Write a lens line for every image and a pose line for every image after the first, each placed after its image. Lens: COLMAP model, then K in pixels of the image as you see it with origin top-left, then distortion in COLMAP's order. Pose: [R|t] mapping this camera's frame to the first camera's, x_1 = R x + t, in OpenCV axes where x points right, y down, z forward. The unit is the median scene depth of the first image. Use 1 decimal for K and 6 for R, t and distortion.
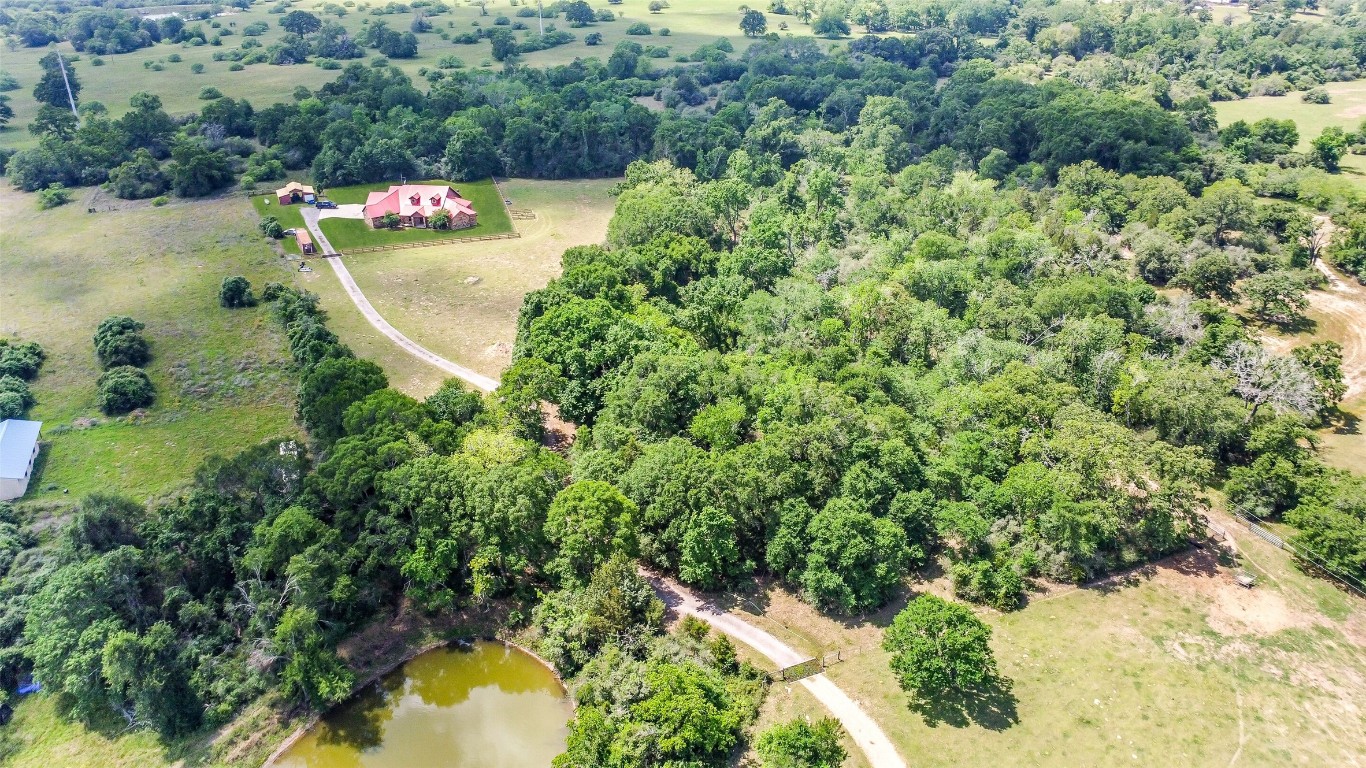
lens RADIAL K [[976.0, 0, 685.0], [0, 976.0, 382.7], [0, 0, 1]] dist [-0.036553, 0.001761]
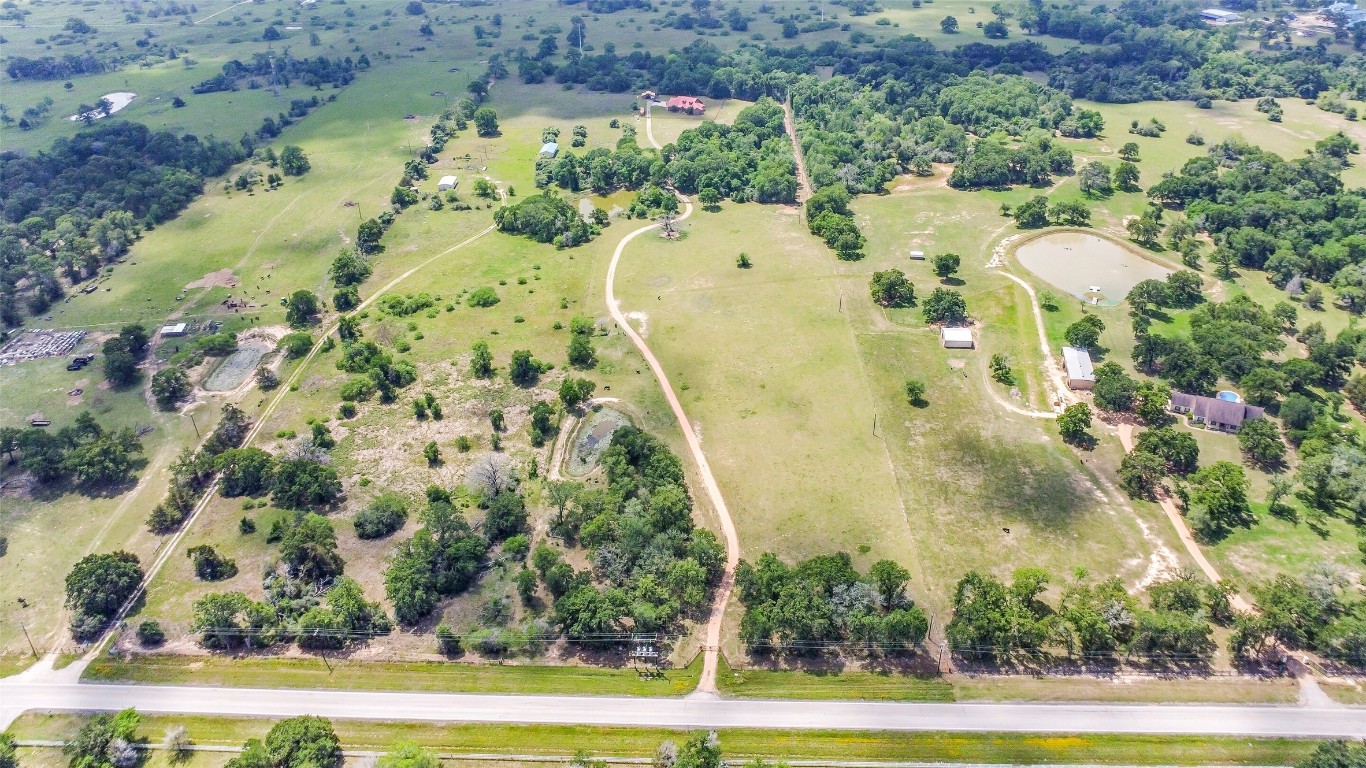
lens RADIAL K [[976.0, 0, 682.2], [0, 976.0, 382.6], [0, 0, 1]] dist [-0.036553, 0.001761]
pose [[0.895140, 0.219160, -0.388192, 0.780274], [-0.191722, 0.975423, 0.108595, 0.232945], [0.402451, -0.022783, 0.915158, -1.243339]]
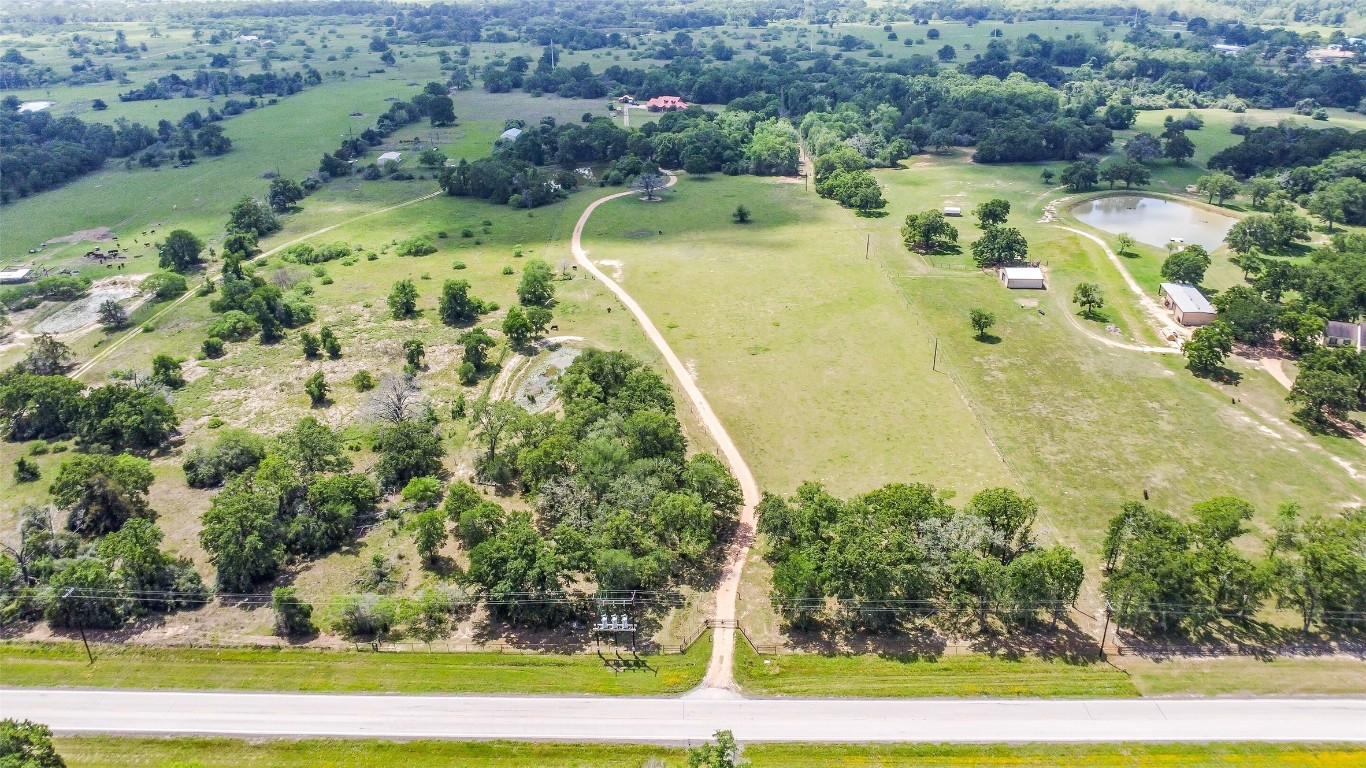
lens RADIAL K [[976.0, 0, 687.0], [0, 976.0, 387.7], [0, 0, 1]] dist [-0.036553, 0.001761]
pose [[0.906238, 0.181049, -0.382040, 0.685638], [-0.197031, 0.980393, -0.002768, 0.421211], [0.374048, 0.077782, 0.924142, -0.968922]]
